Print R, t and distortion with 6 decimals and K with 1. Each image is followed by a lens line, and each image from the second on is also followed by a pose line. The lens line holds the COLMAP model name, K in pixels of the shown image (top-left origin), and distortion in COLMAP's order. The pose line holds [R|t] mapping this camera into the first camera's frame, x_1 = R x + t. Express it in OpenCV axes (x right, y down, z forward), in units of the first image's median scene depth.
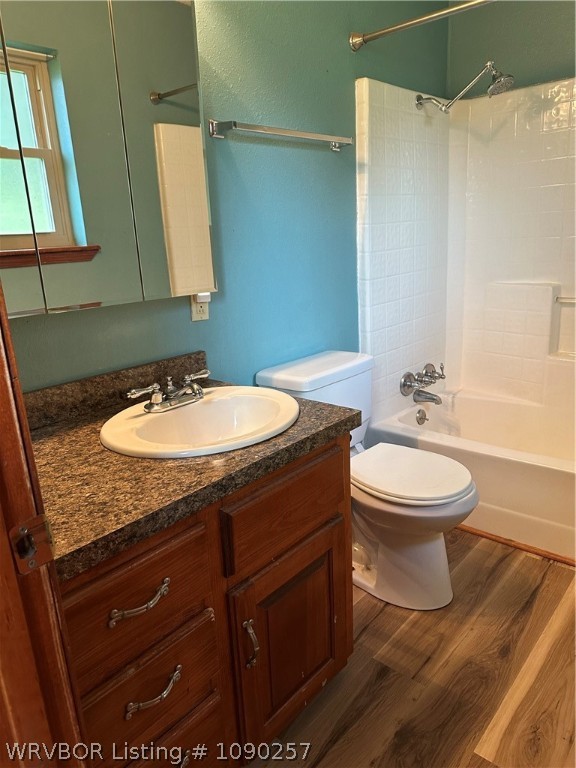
lens RADIAL K [[536.2, 0, 286.7], [0, 536.2, 387.8], [0, 0, 1]] dist [0.080443, -0.109832]
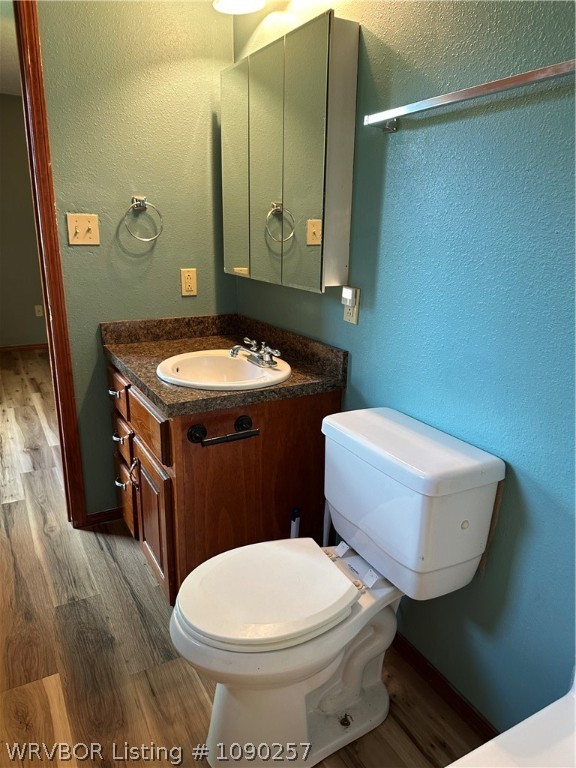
lens RADIAL K [[536.2, 0, 286.7], [0, 536.2, 387.8], [0, 0, 1]] dist [0.080443, -0.109832]
pose [[-0.339311, 0.307450, -0.889012, 0.935507], [-0.260242, 0.877511, 0.402800, -0.449917], [0.903959, 0.368033, -0.217738, 1.323046]]
